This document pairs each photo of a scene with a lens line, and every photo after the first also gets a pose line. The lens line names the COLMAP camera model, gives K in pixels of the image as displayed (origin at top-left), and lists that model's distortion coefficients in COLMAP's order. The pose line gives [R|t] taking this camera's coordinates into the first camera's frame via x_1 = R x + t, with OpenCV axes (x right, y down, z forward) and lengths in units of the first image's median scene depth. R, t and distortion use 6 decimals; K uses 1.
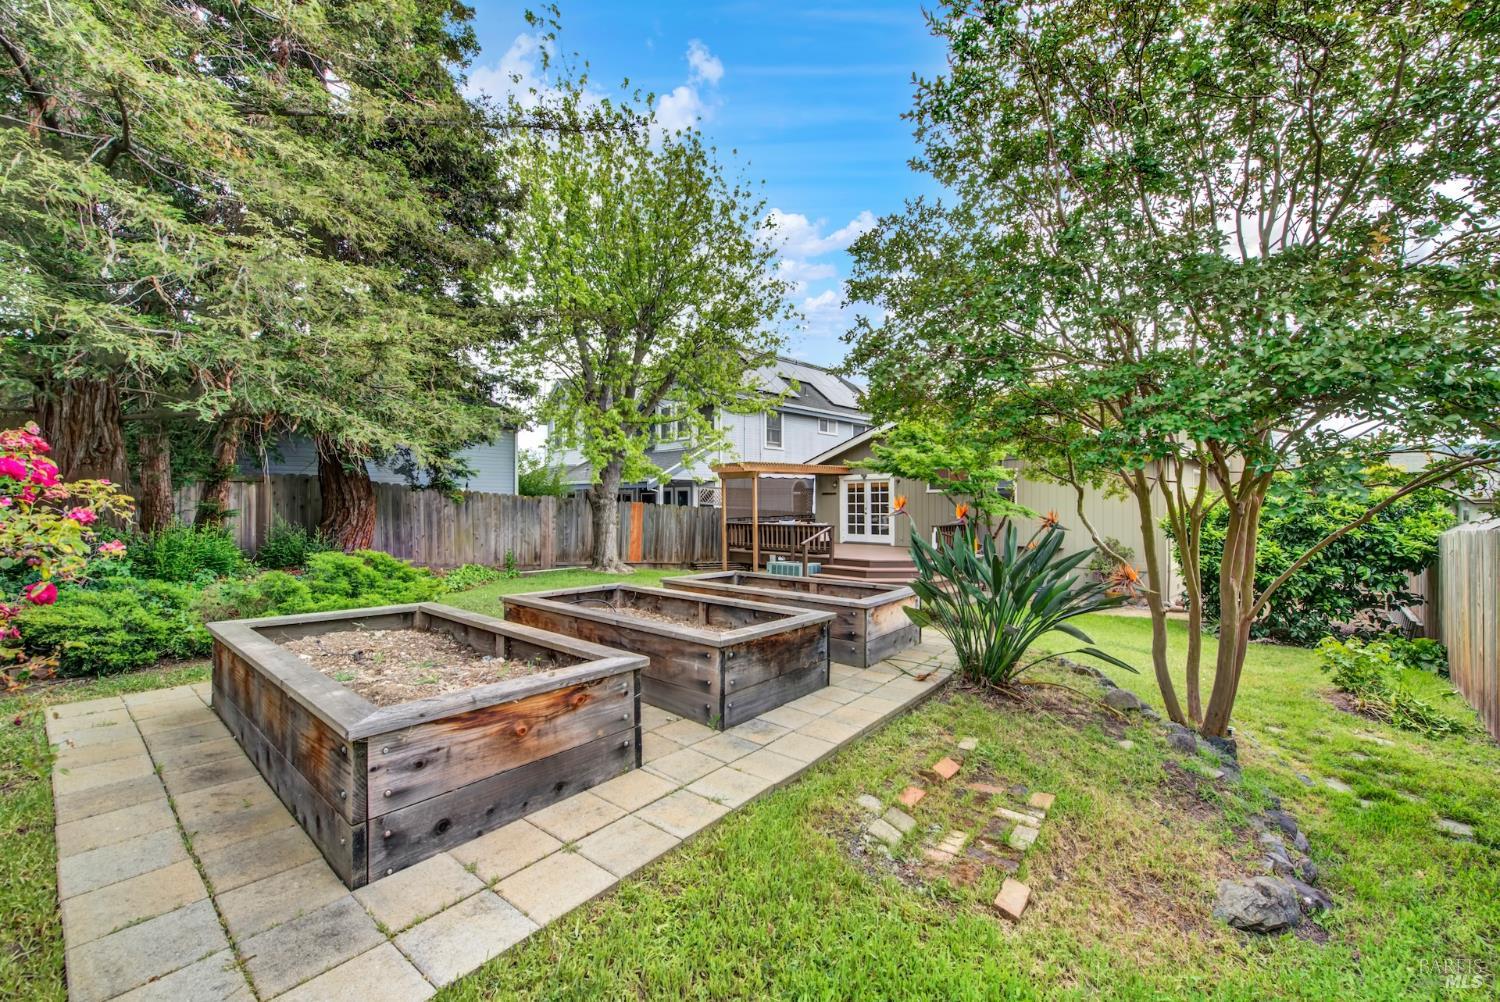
lens RADIAL K [[599.5, 0, 753.0], [0, 599.5, 502.6], [0, 0, 1]] dist [0.003628, -0.000895]
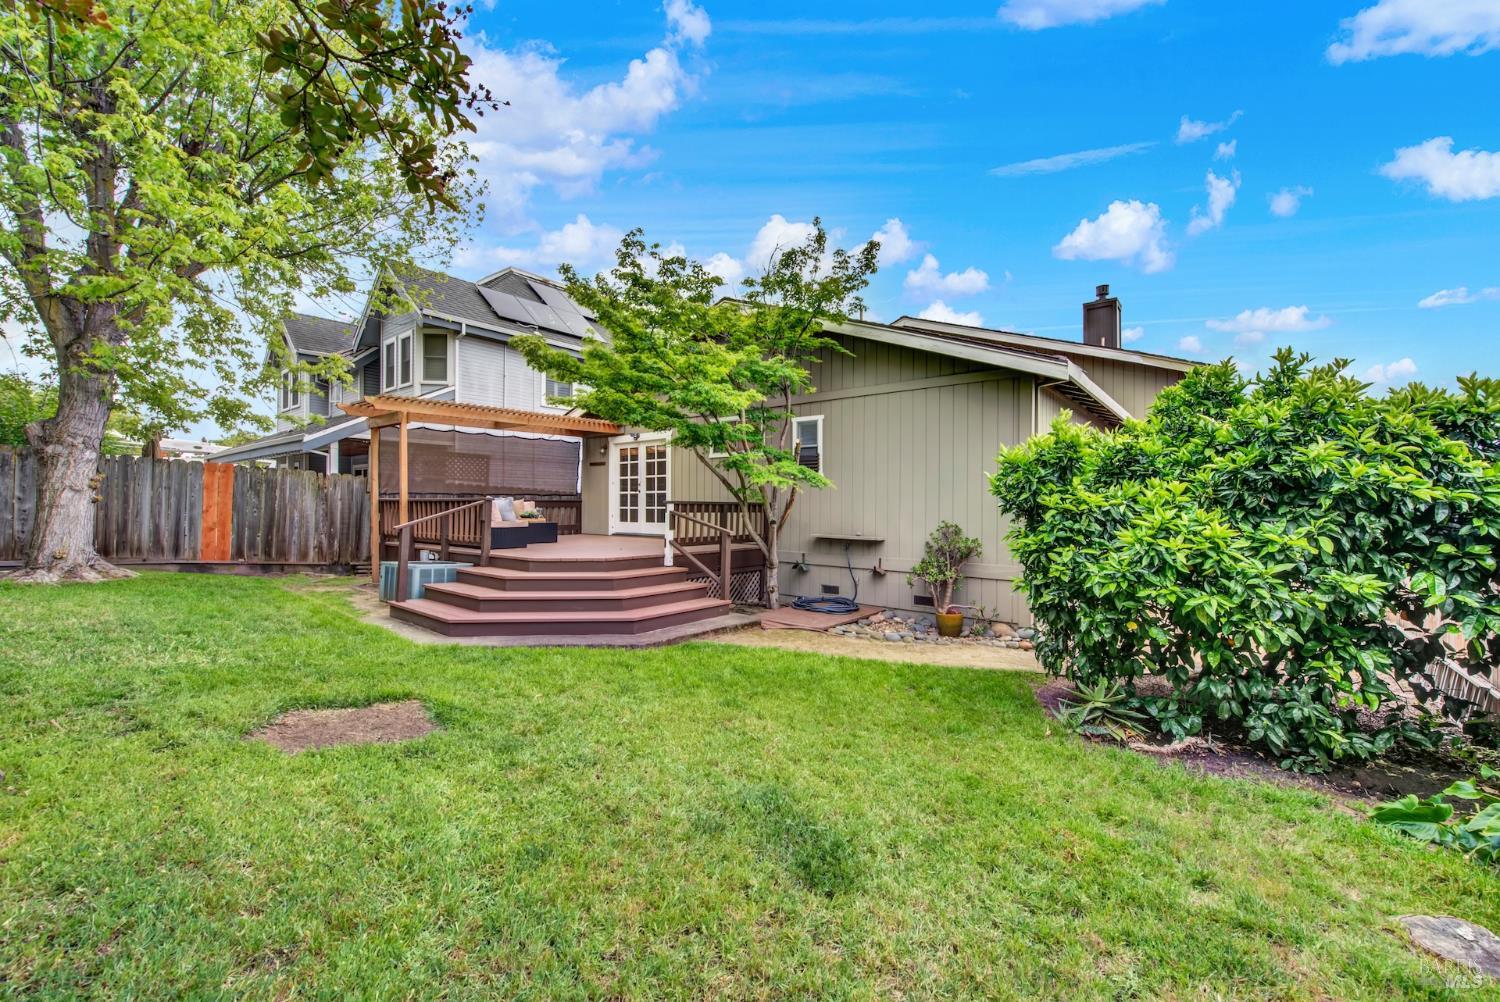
lens RADIAL K [[599.5, 0, 755.3], [0, 599.5, 500.7], [0, 0, 1]] dist [0.003628, -0.000895]
pose [[0.995459, 0.011836, 0.094457, 0.283421], [-0.011279, 0.999916, -0.006435, 0.034943], [-0.094525, 0.005340, 0.995508, 0.341213]]
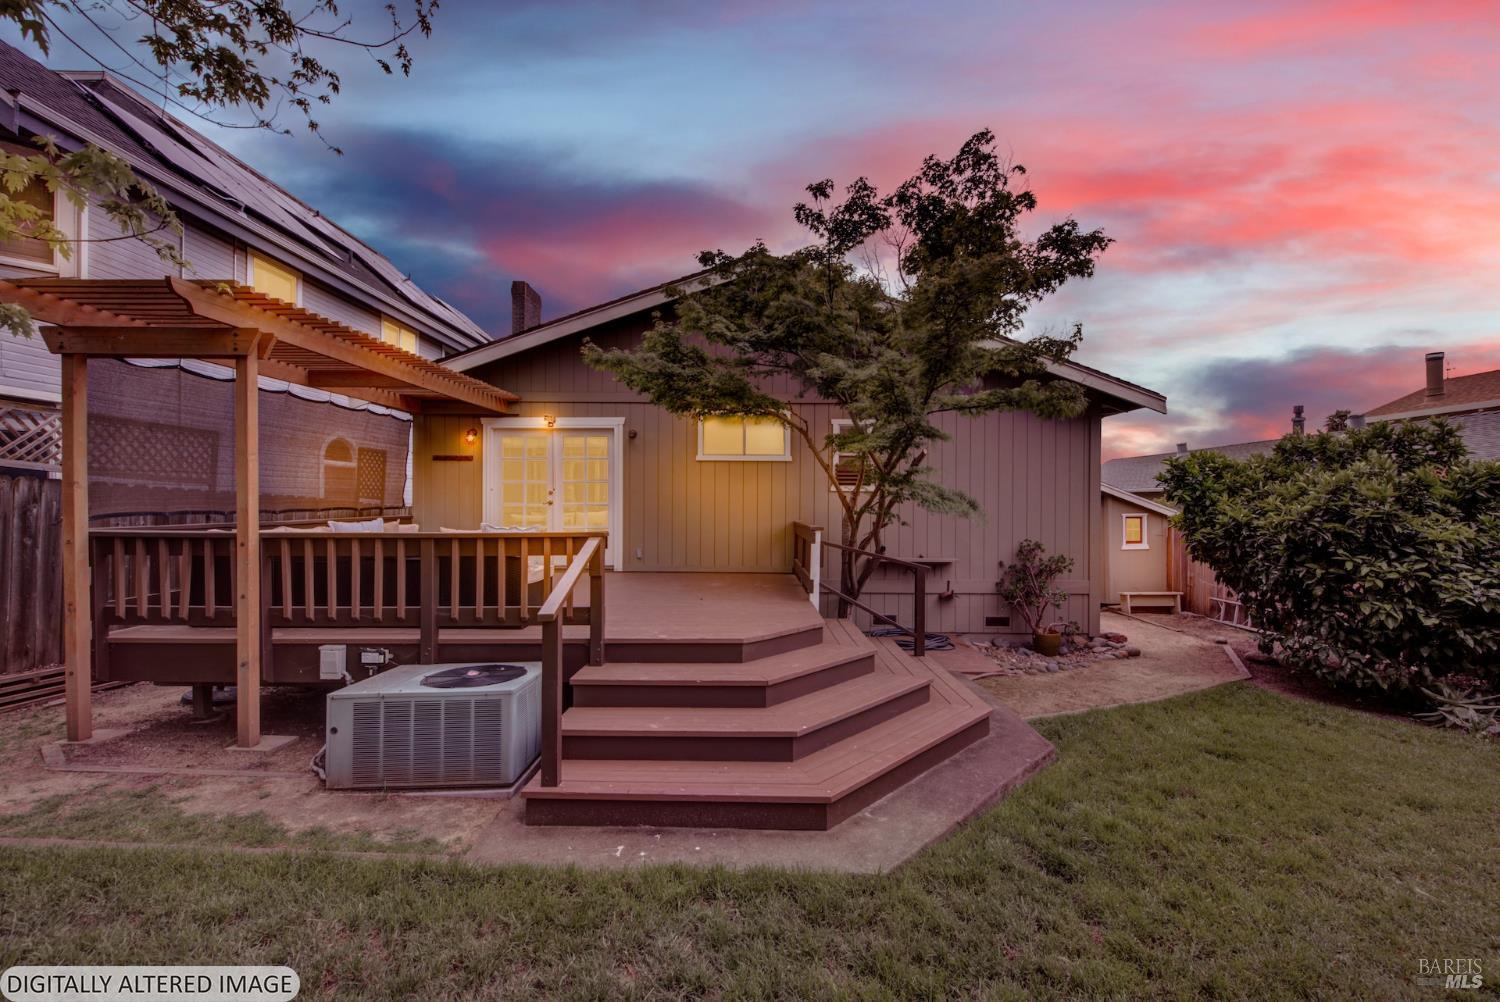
lens RADIAL K [[599.5, 0, 756.6], [0, 599.5, 499.2], [0, 0, 1]] dist [0.003628, -0.000895]
pose [[0.721982, 0.012020, 0.691807, -0.017206], [-0.007161, 0.999925, -0.009900, 0.020438], [-0.691874, 0.002193, 0.722015, 0.621373]]
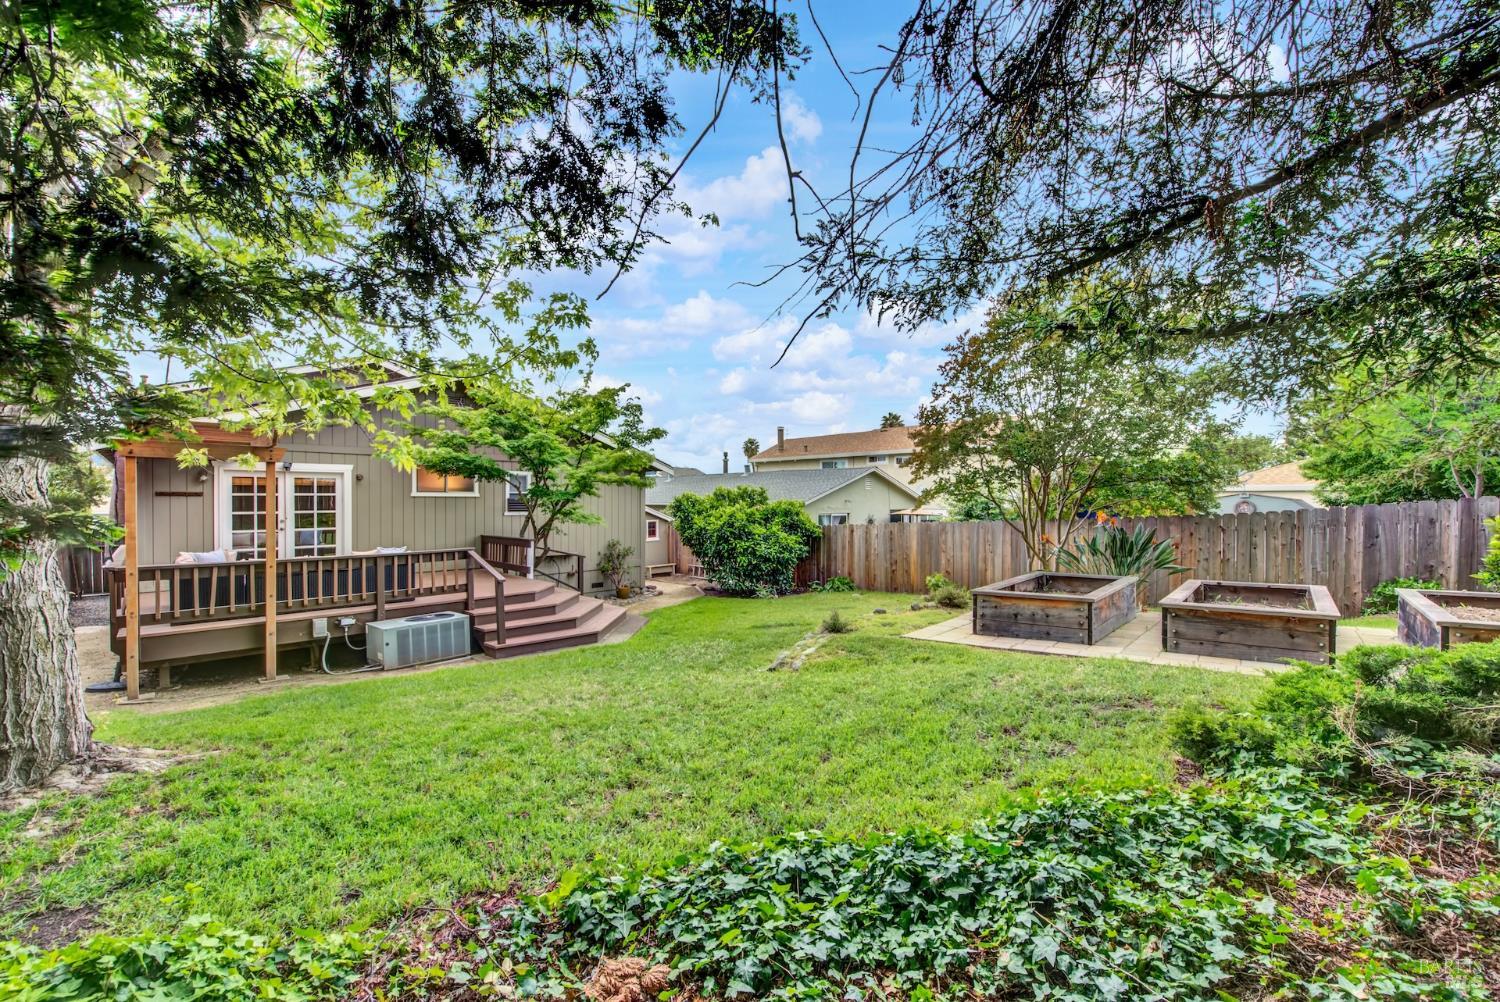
lens RADIAL K [[599.5, 0, 746.3], [0, 599.5, 511.4], [0, 0, 1]] dist [0.003628, -0.000895]
pose [[0.045732, -0.014285, 0.998852, -0.420630], [0.000463, 0.999898, 0.014279, -0.008735], [-0.998954, -0.000191, 0.045734, 0.577333]]
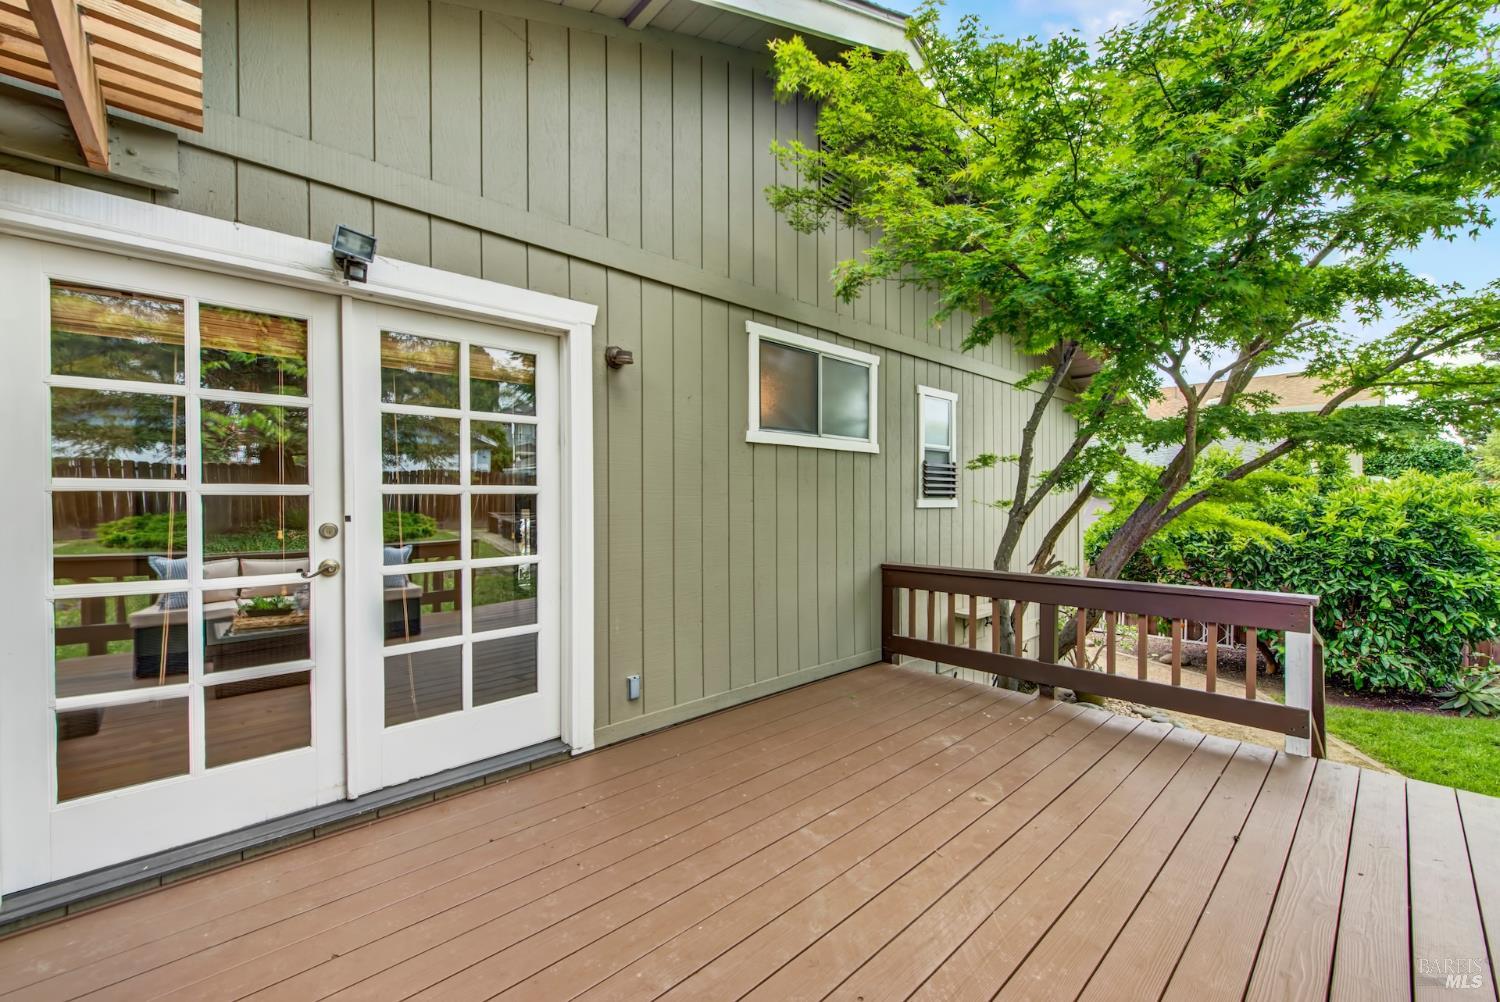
lens RADIAL K [[599.5, 0, 751.8], [0, 599.5, 502.7], [0, 0, 1]] dist [0.003628, -0.000895]
pose [[0.051372, -0.001822, 0.998678, 0.077361], [0.003823, 0.999991, 0.001628, 0.004891], [-0.998672, 0.003734, 0.051379, 1.008234]]
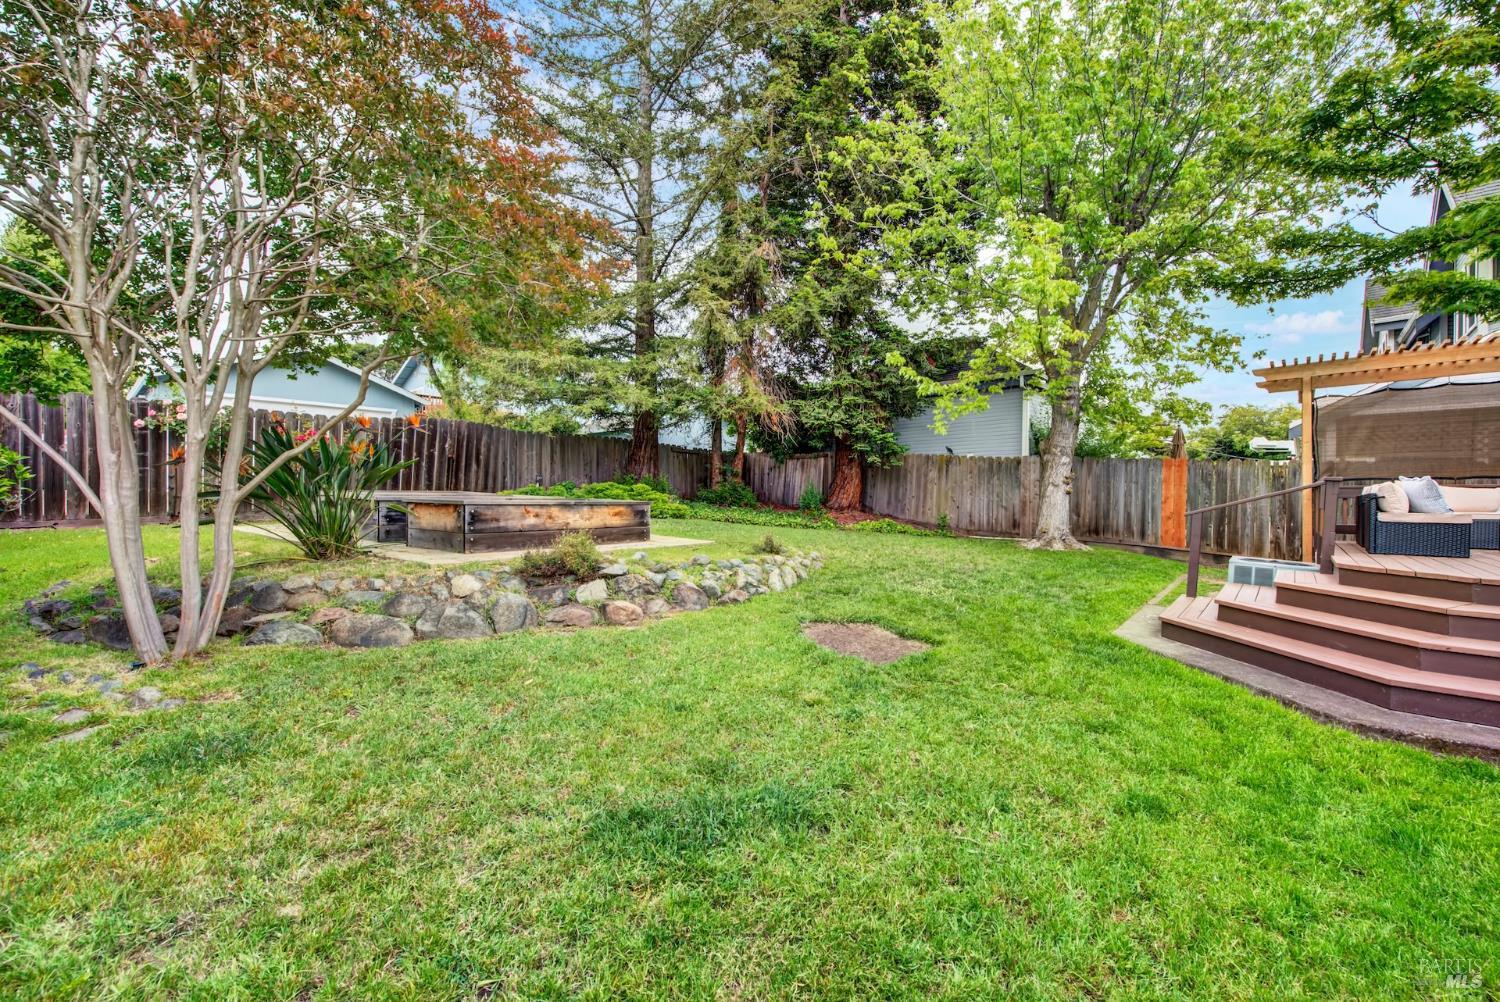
lens RADIAL K [[599.5, 0, 747.4], [0, 599.5, 505.7], [0, 0, 1]] dist [0.003628, -0.000895]
pose [[0.016811, 0.011218, -0.999796, 0.456510], [-0.004479, 0.999928, 0.011144, 0.046557], [0.999849, 0.004290, 0.016860, 0.509818]]
